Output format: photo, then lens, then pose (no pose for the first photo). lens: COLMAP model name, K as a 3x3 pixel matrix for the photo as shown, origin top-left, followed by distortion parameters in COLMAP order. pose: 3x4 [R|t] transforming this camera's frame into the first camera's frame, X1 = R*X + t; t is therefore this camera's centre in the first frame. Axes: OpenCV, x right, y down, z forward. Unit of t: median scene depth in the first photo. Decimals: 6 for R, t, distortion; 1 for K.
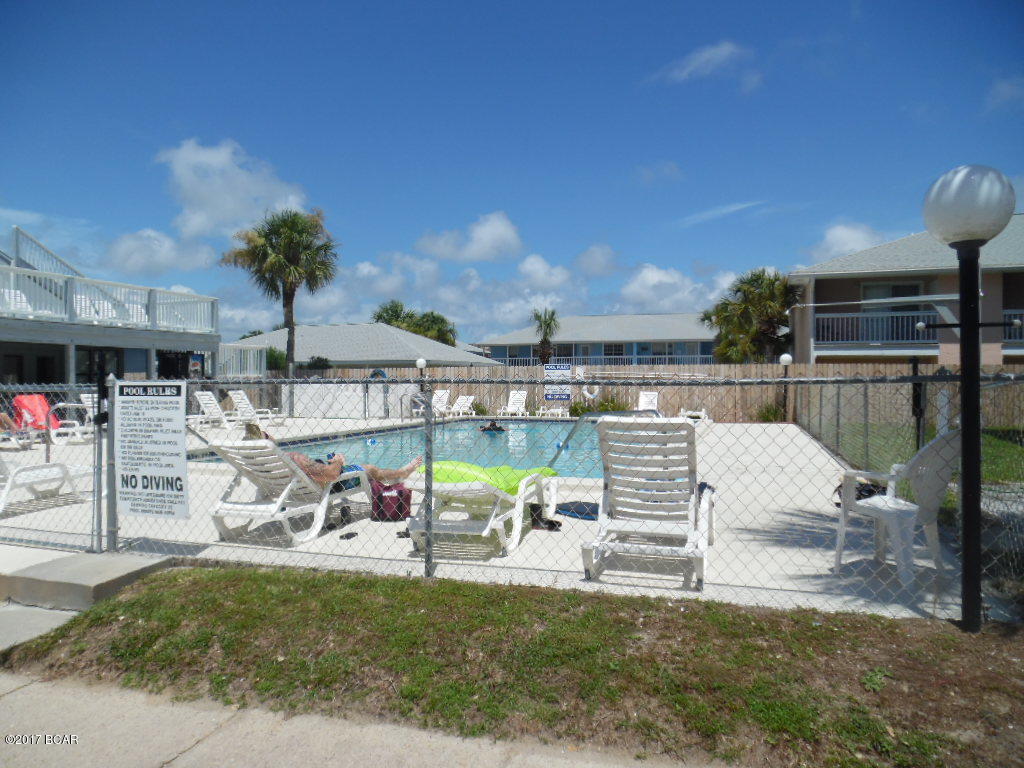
lens RADIAL K [[724.2, 0, 517.9], [0, 724.2, 386.1], [0, 0, 1]] dist [-0.000388, -0.020383]
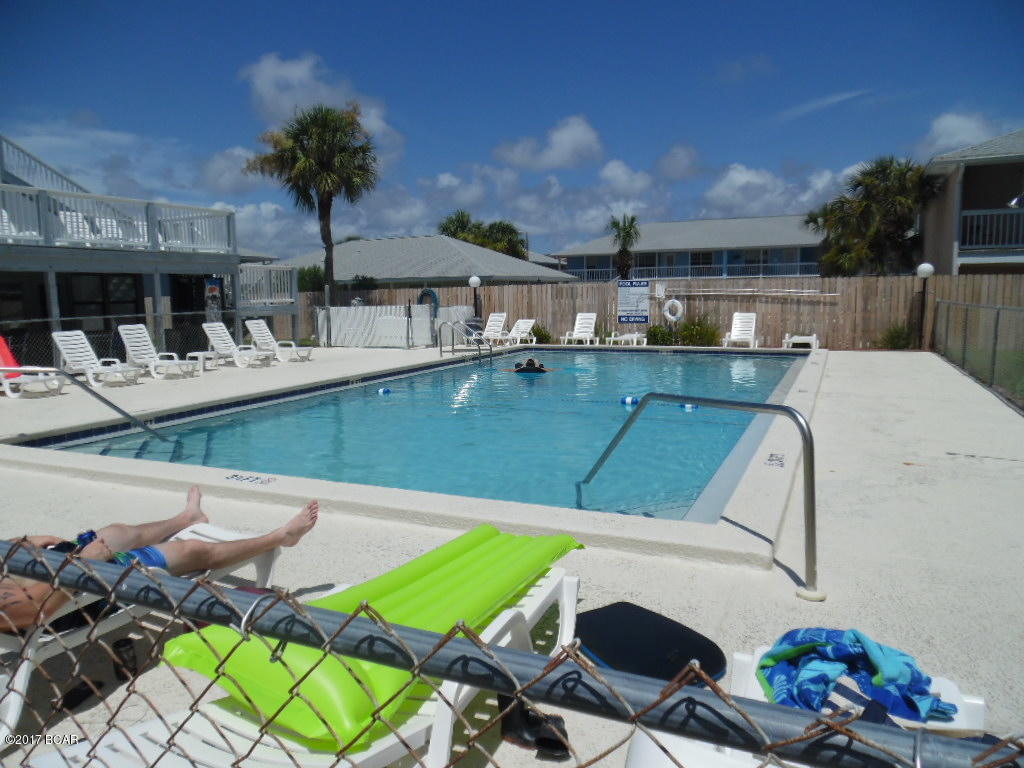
lens RADIAL K [[724.2, 0, 509.4], [0, 724.2, 384.7], [0, 0, 1]] dist [-0.000388, -0.020383]
pose [[0.992284, 0.000132, -0.123989, 0.015540], [0.014730, 0.992792, 0.118945, -0.011731], [0.123111, -0.119853, 0.985129, 0.135441]]
